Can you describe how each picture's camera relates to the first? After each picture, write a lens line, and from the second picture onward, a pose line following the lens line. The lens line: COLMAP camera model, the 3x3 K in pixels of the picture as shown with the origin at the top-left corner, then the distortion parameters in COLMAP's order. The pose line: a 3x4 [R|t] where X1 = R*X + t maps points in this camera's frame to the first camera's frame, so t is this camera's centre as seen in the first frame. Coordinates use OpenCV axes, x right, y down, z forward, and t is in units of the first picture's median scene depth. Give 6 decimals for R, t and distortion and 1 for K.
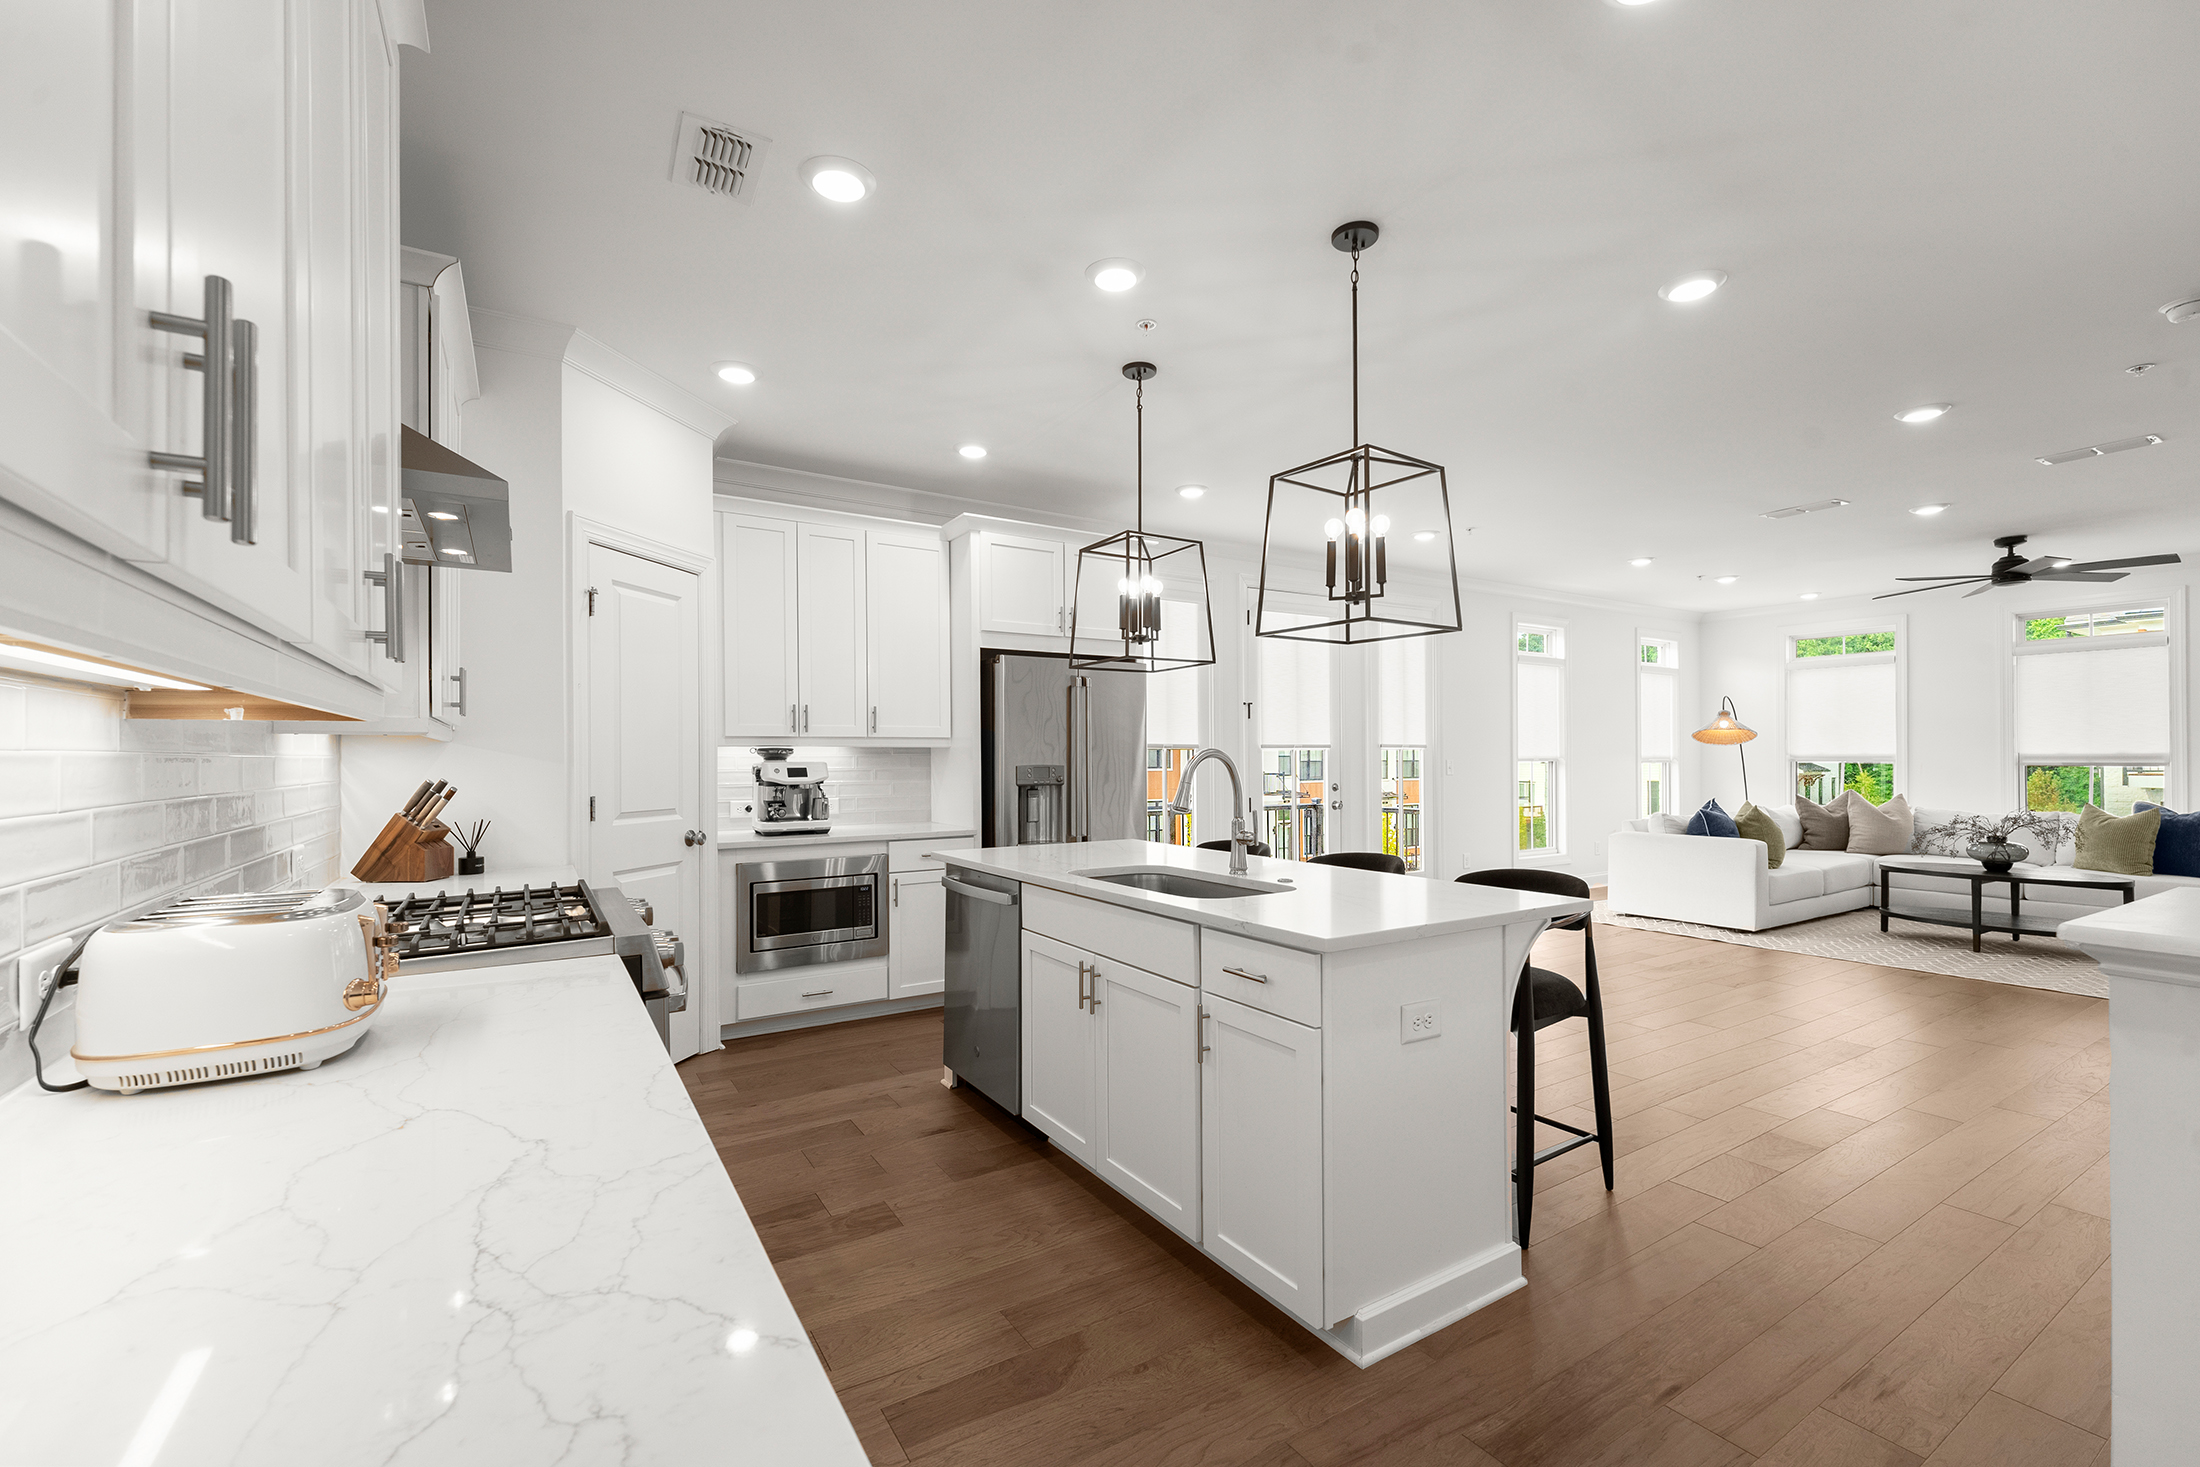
lens RADIAL K [[927.3, 0, 1148.4], [0, 927.3, 748.8], [0, 0, 1]] dist [0.002156, -0.000481]
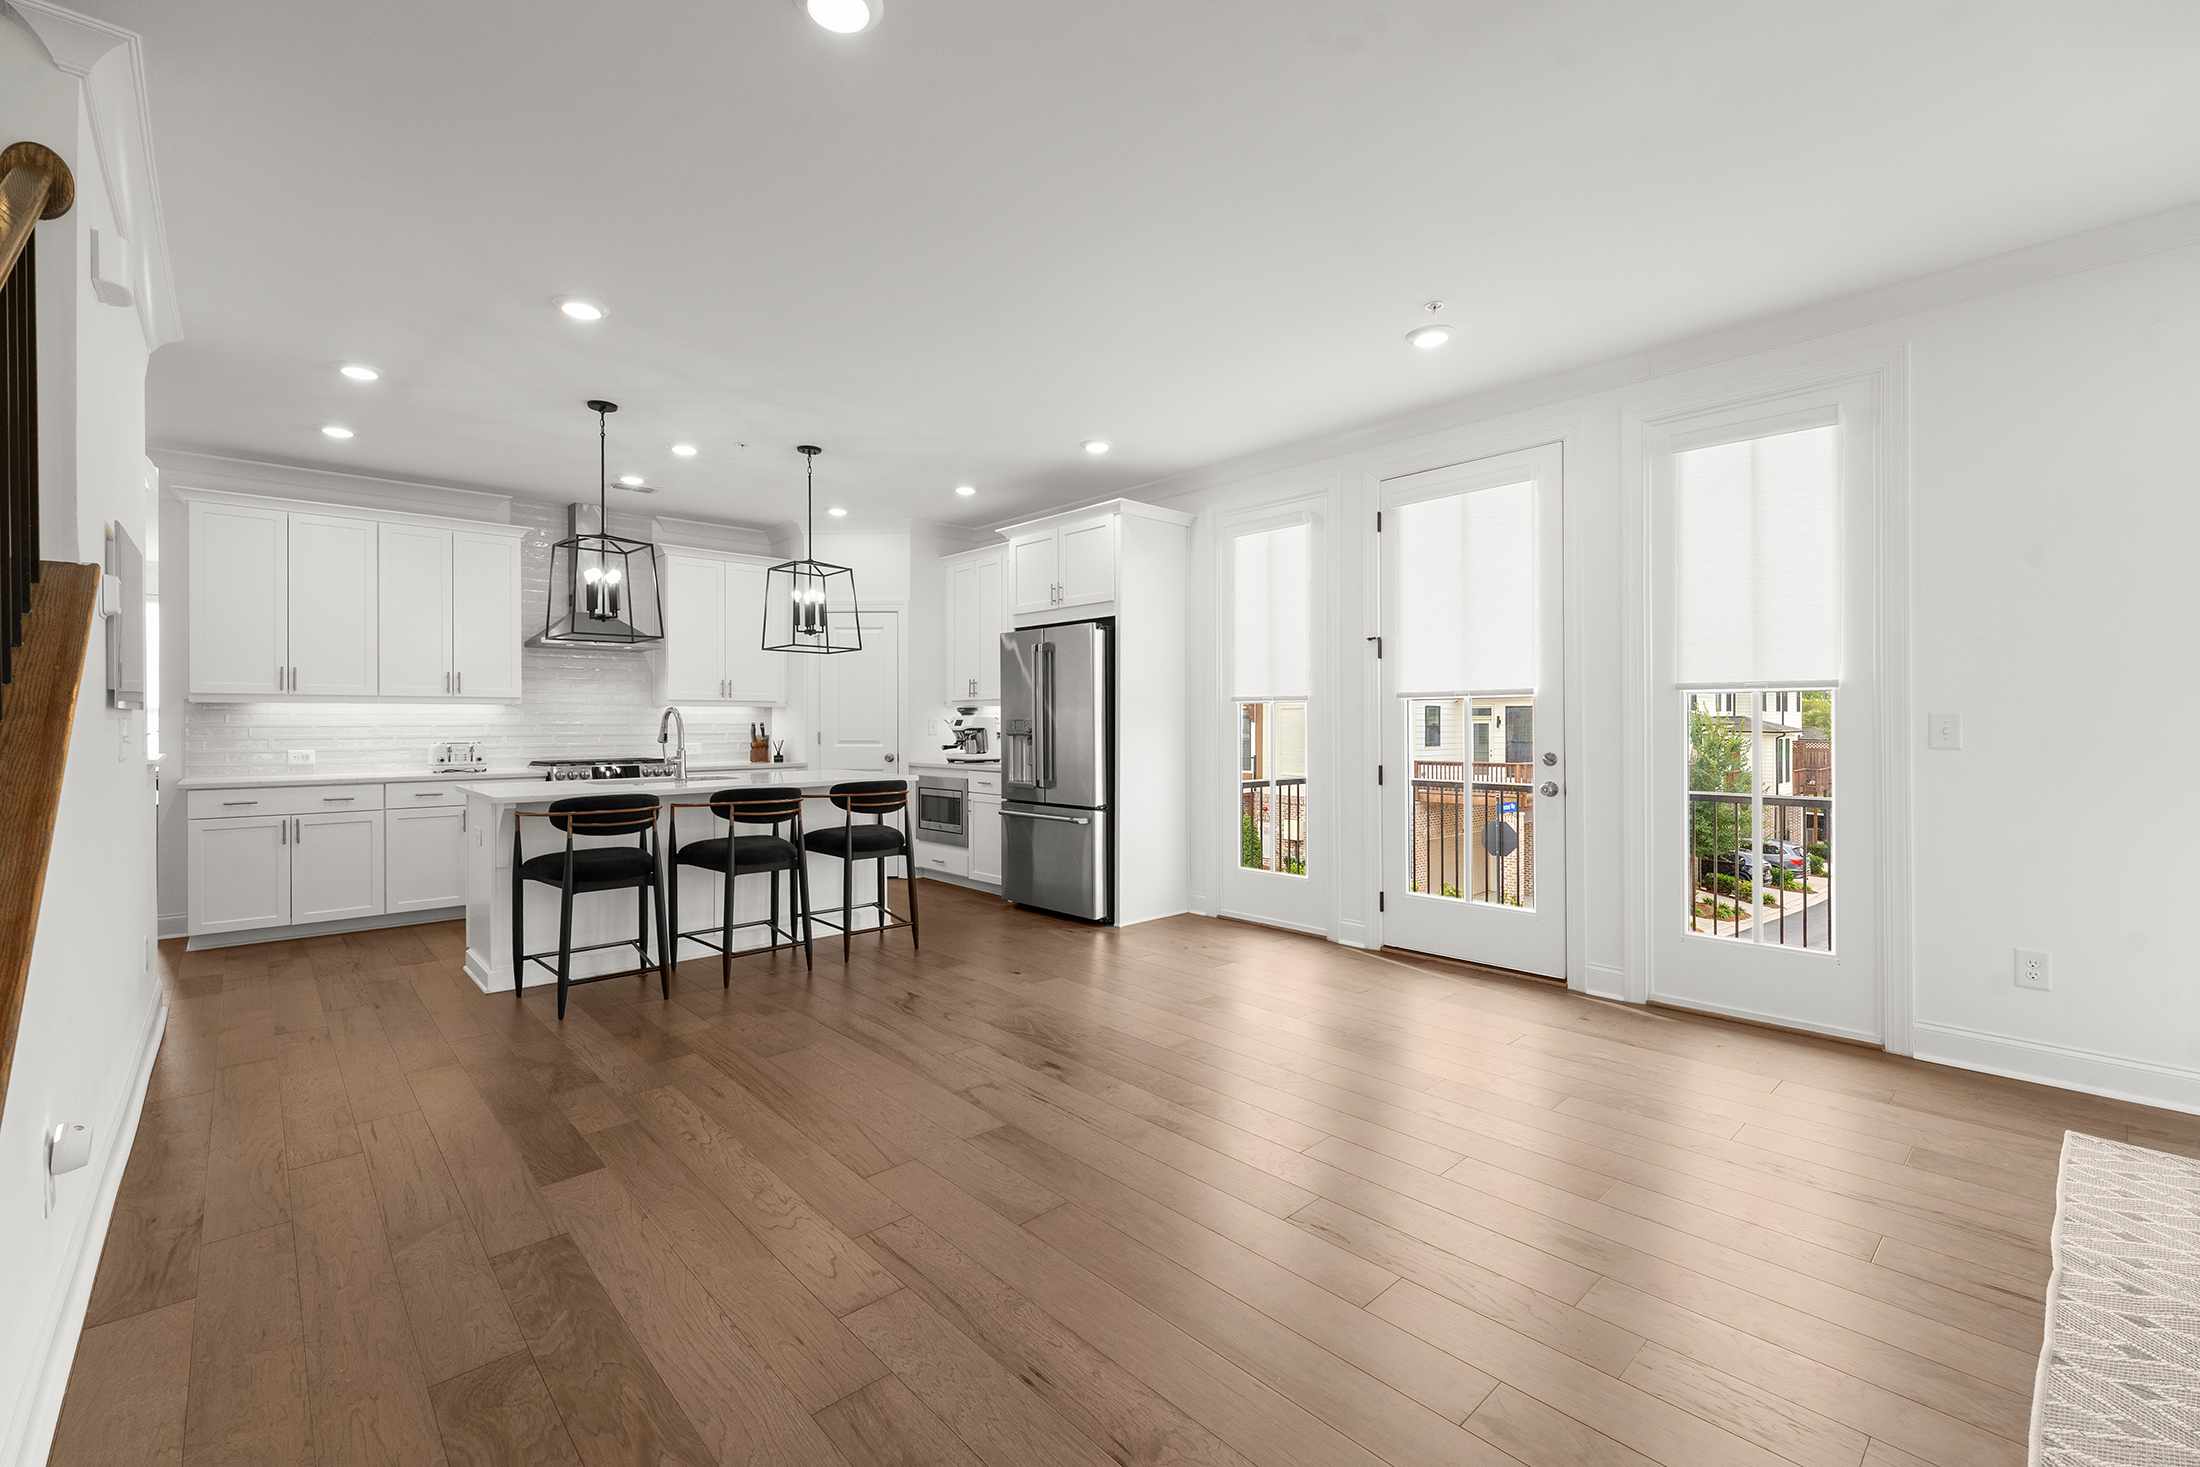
lens RADIAL K [[927.3, 0, 1096.1], [0, 927.3, 728.5], [0, 0, 1]] dist [0.002156, -0.000481]
pose [[0.156023, 0.005934, -0.987736, 1.198704], [0.005916, 0.999958, 0.006942, 0.025265], [0.987736, -0.006926, 0.155982, 0.976931]]
